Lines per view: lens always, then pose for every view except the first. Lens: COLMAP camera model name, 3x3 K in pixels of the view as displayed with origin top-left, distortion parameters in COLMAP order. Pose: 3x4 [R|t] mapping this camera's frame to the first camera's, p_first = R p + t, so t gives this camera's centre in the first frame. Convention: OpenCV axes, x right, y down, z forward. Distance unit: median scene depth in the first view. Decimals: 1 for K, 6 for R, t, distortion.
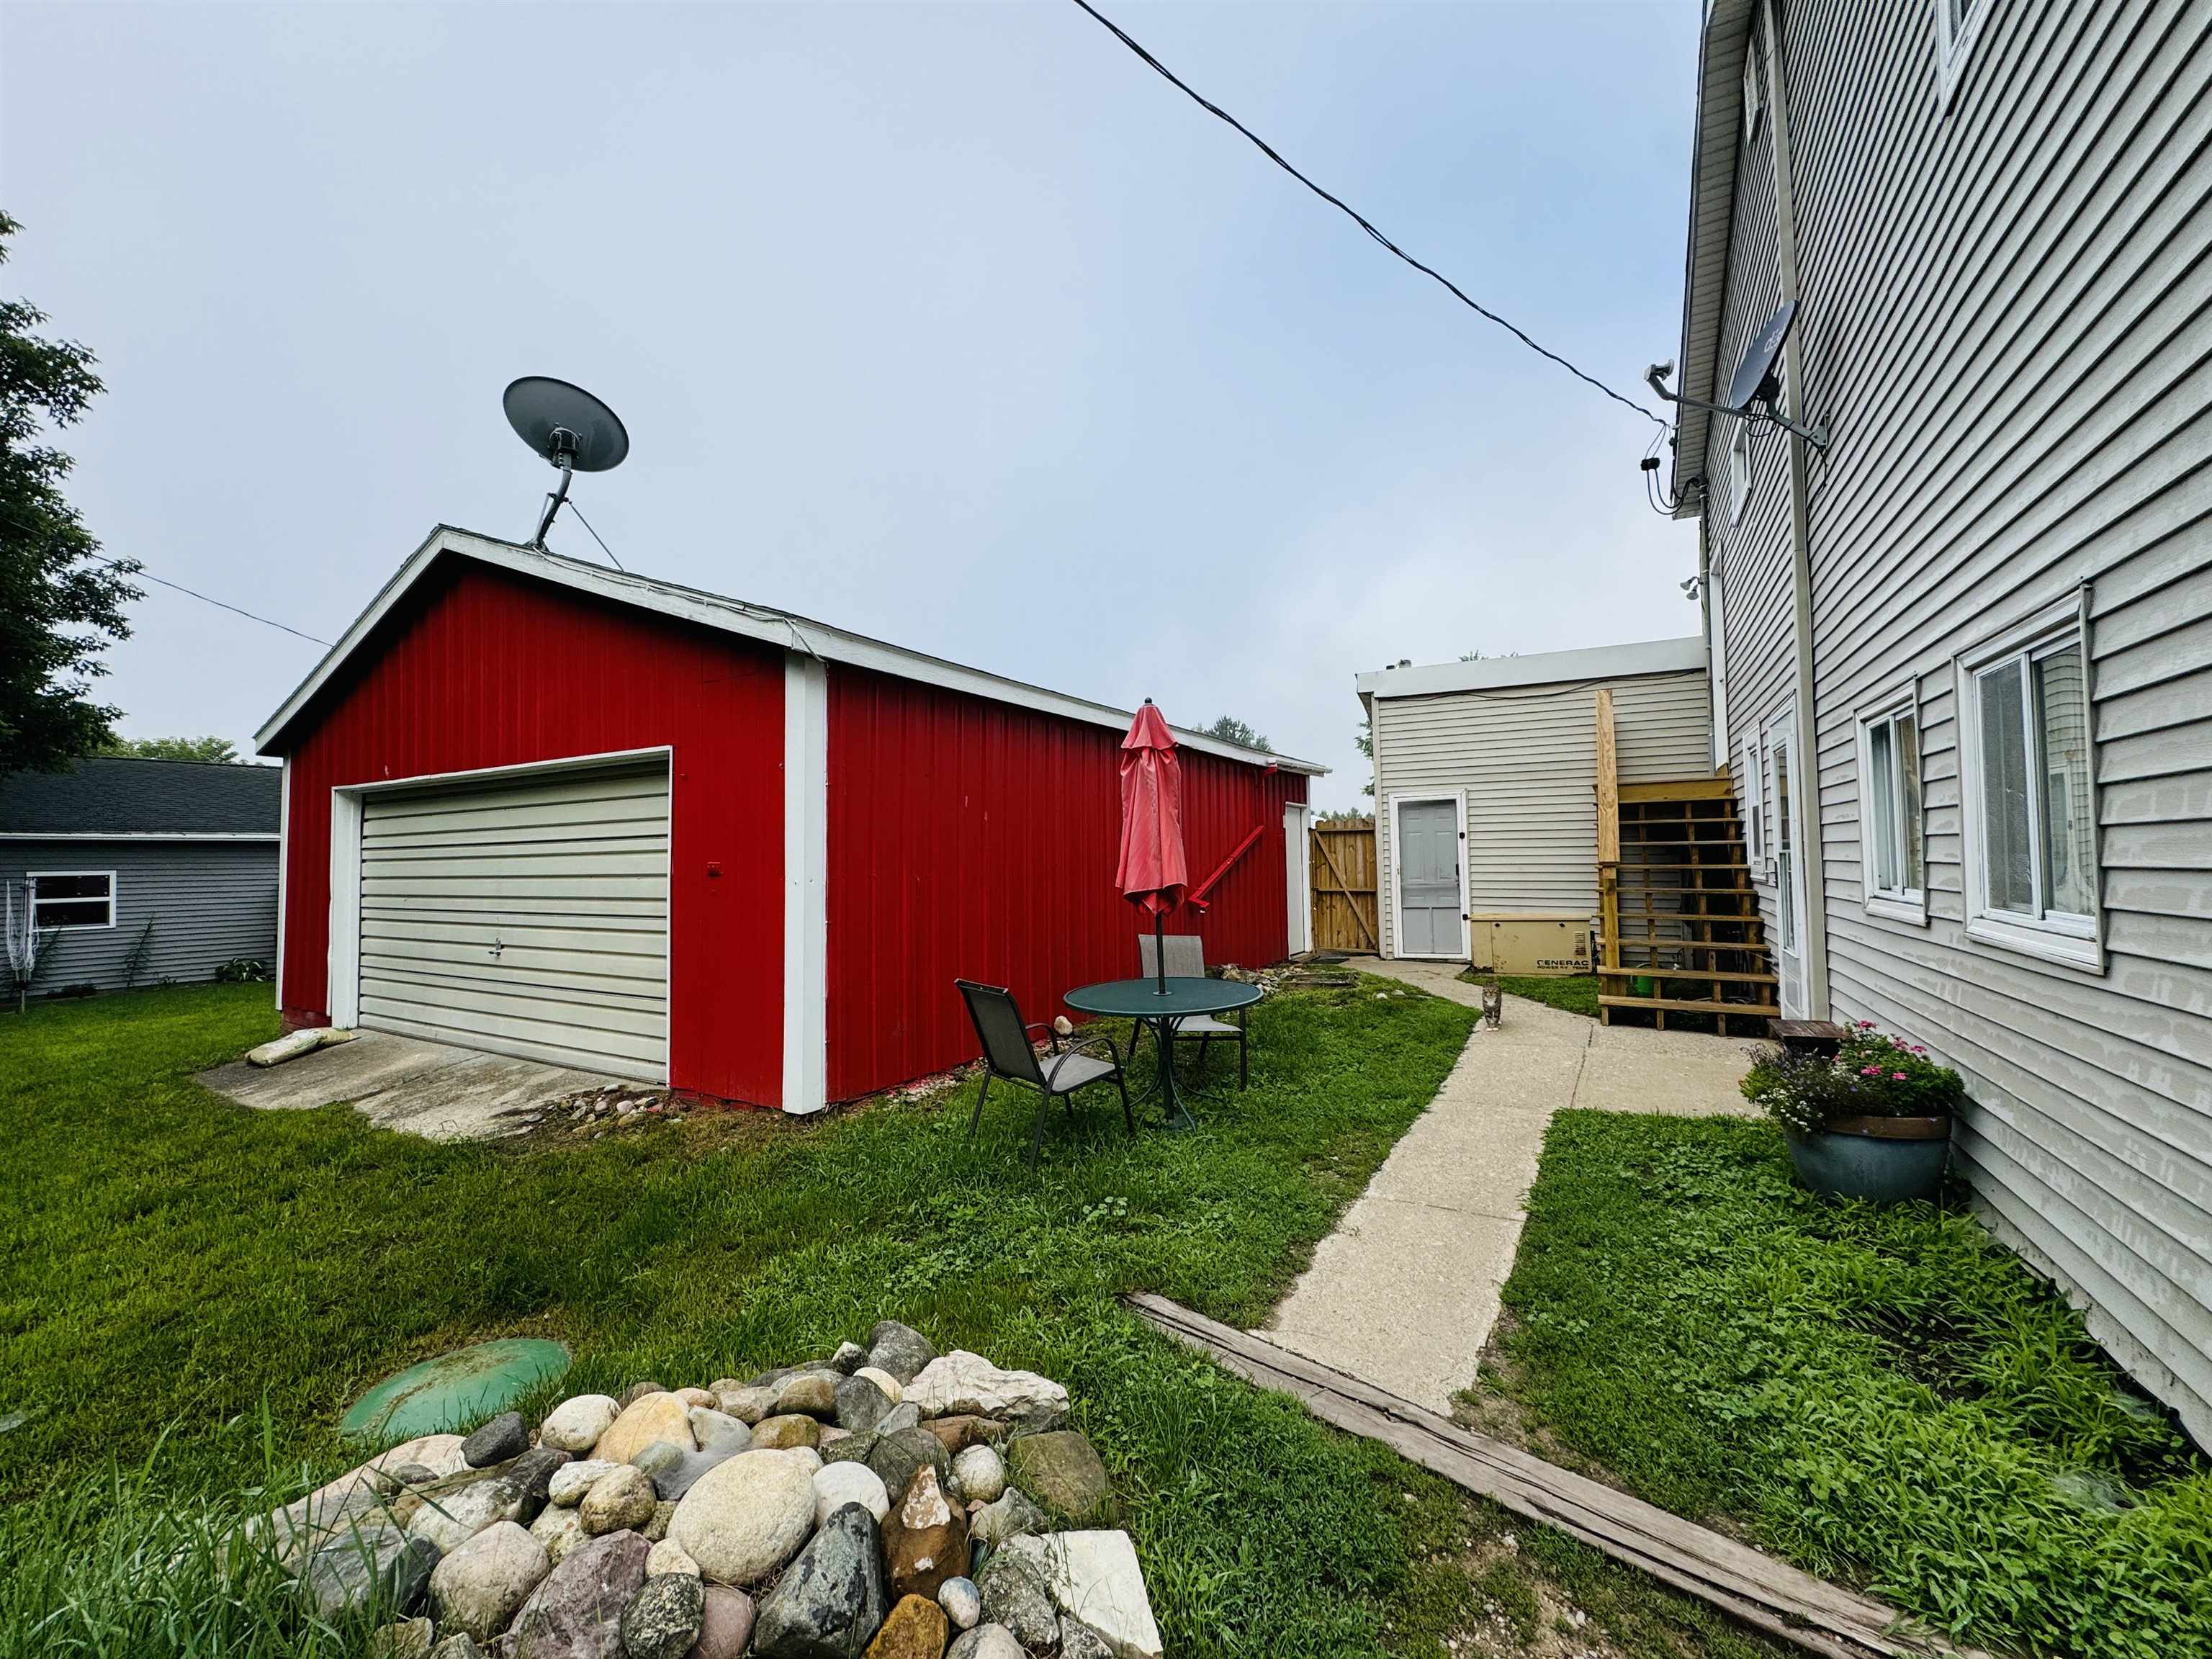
lens RADIAL K [[878.8, 0, 1106.0], [0, 878.8, 829.5], [0, 0, 1]] dist [-0.002033, -0.000080]
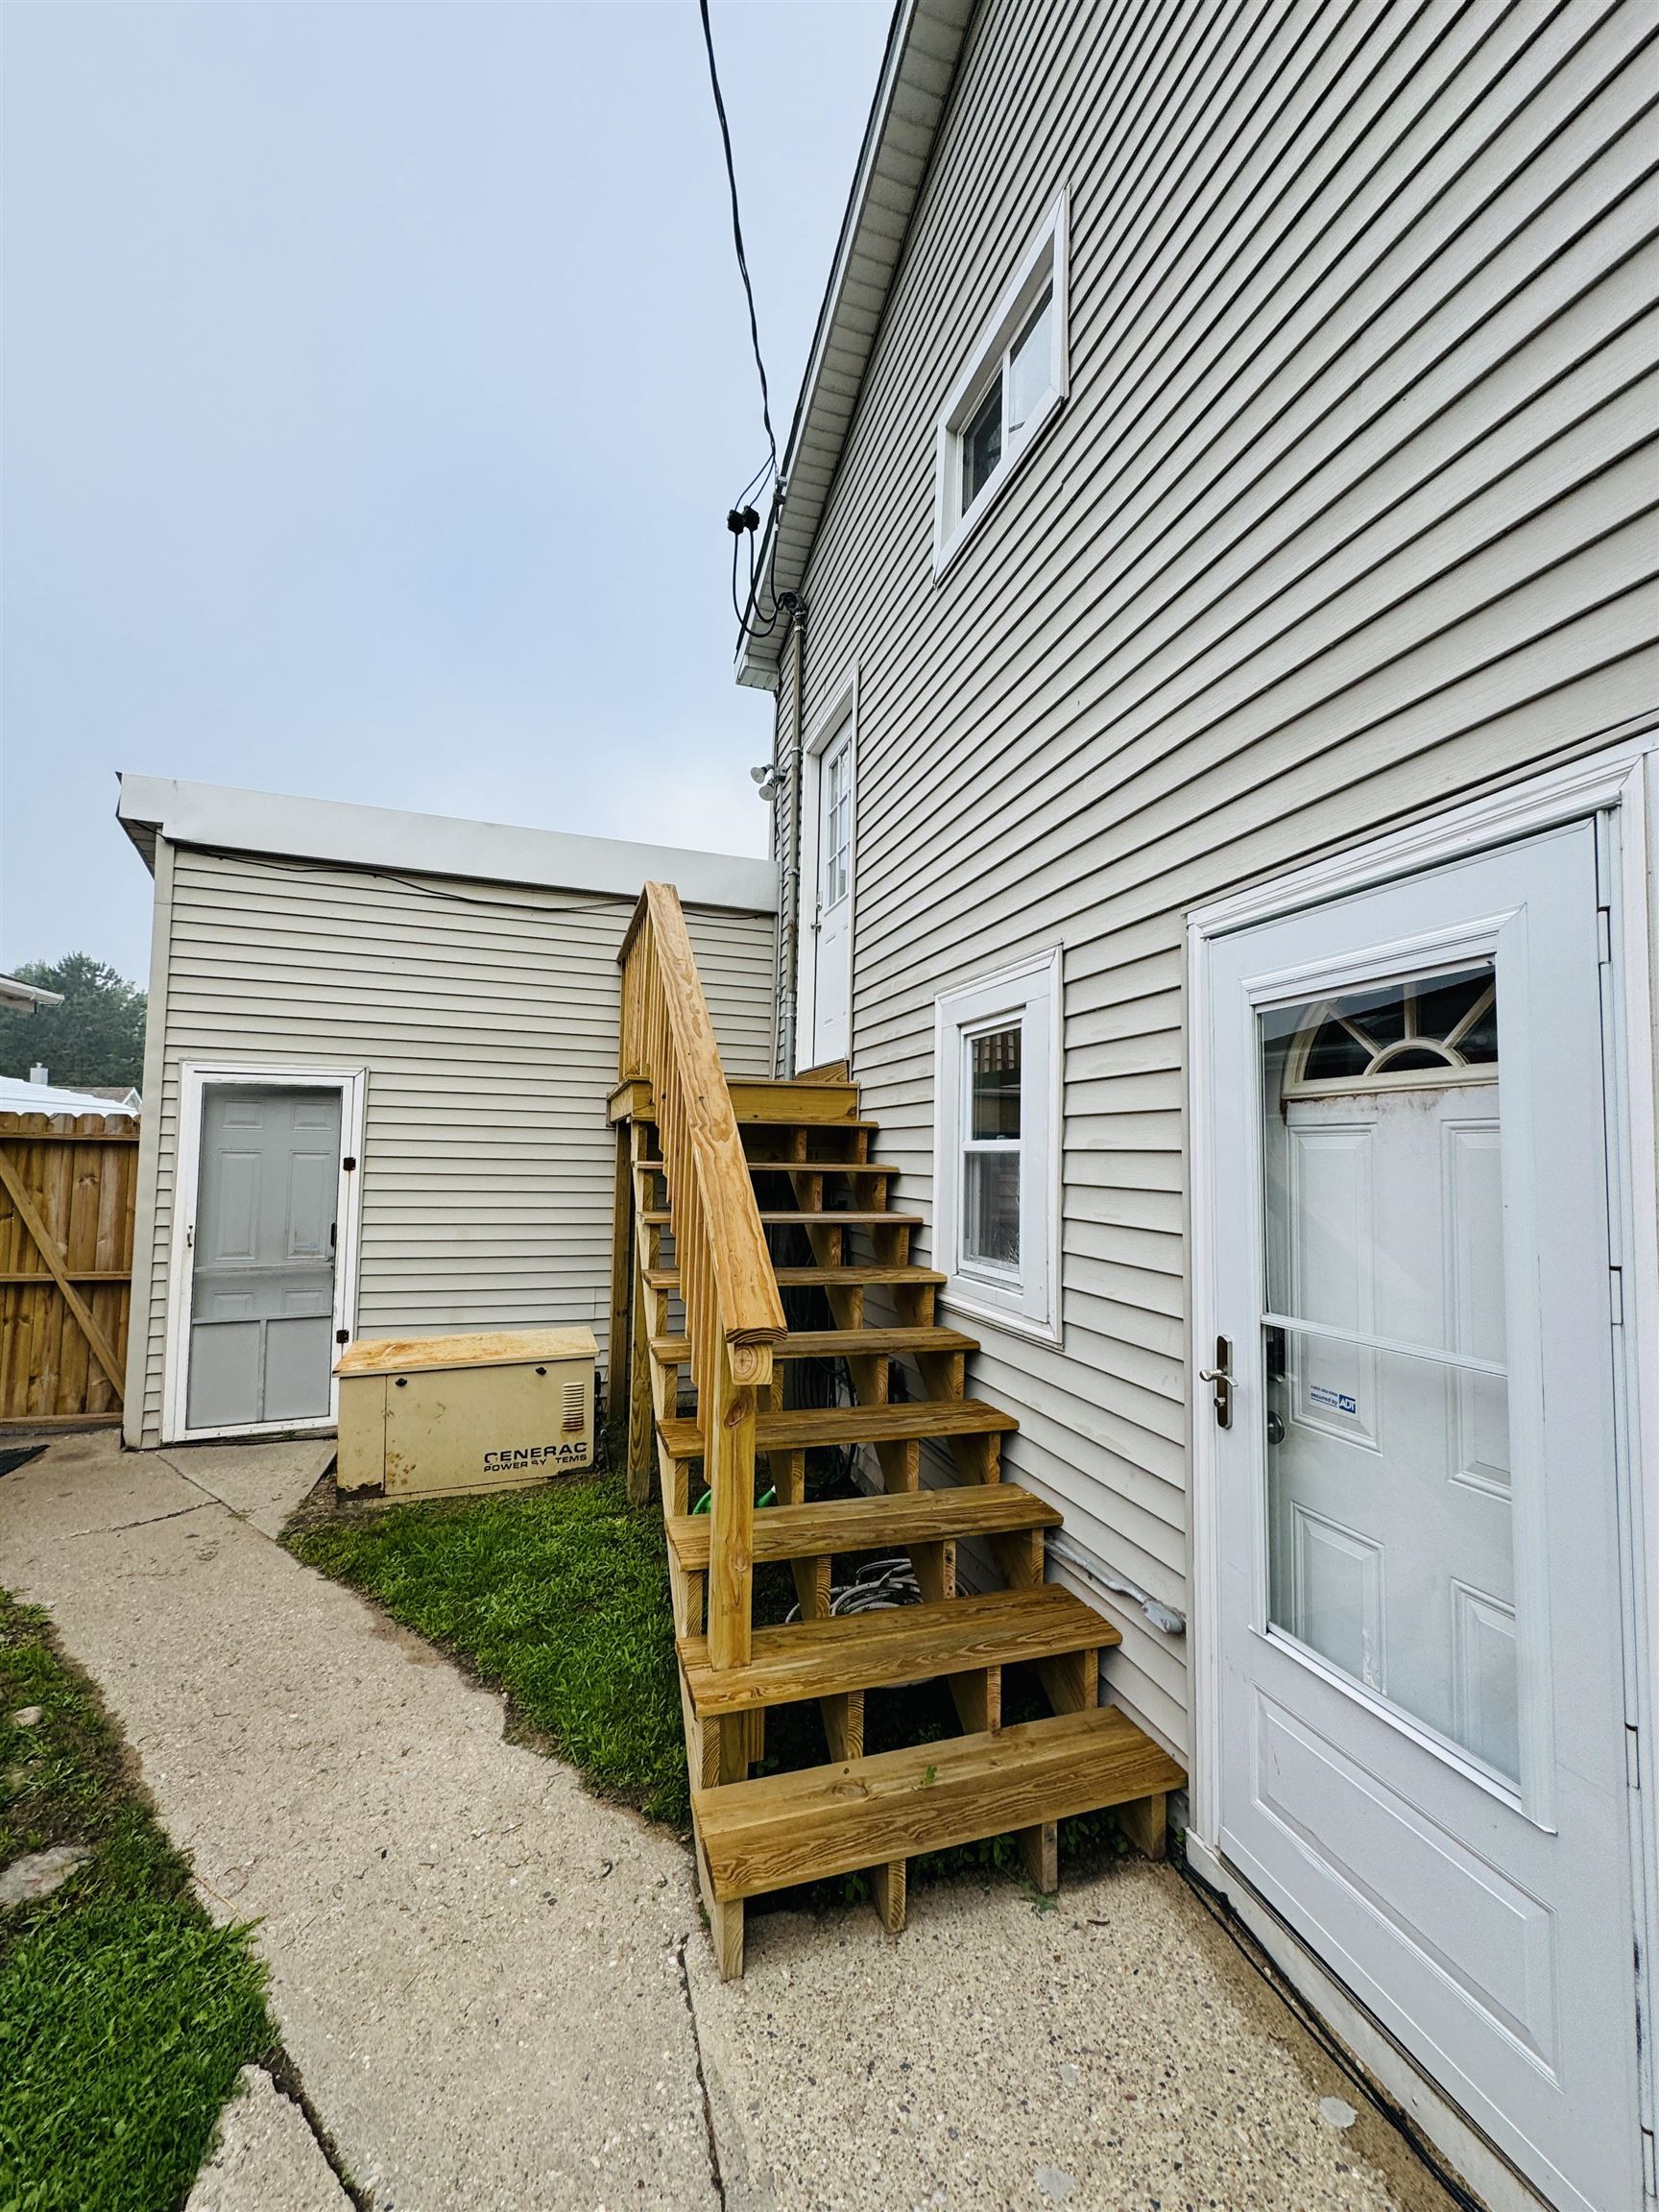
lens RADIAL K [[878.8, 0, 829.5], [0, 878.8, 1106.0], [0, 0, 1]] dist [-0.002033, -0.000080]
pose [[0.673309, 0.070030, 0.736038, 0.226305], [-0.052574, 0.997519, -0.046814, -0.015951], [-0.737490, -0.007176, 0.675320, 0.482446]]
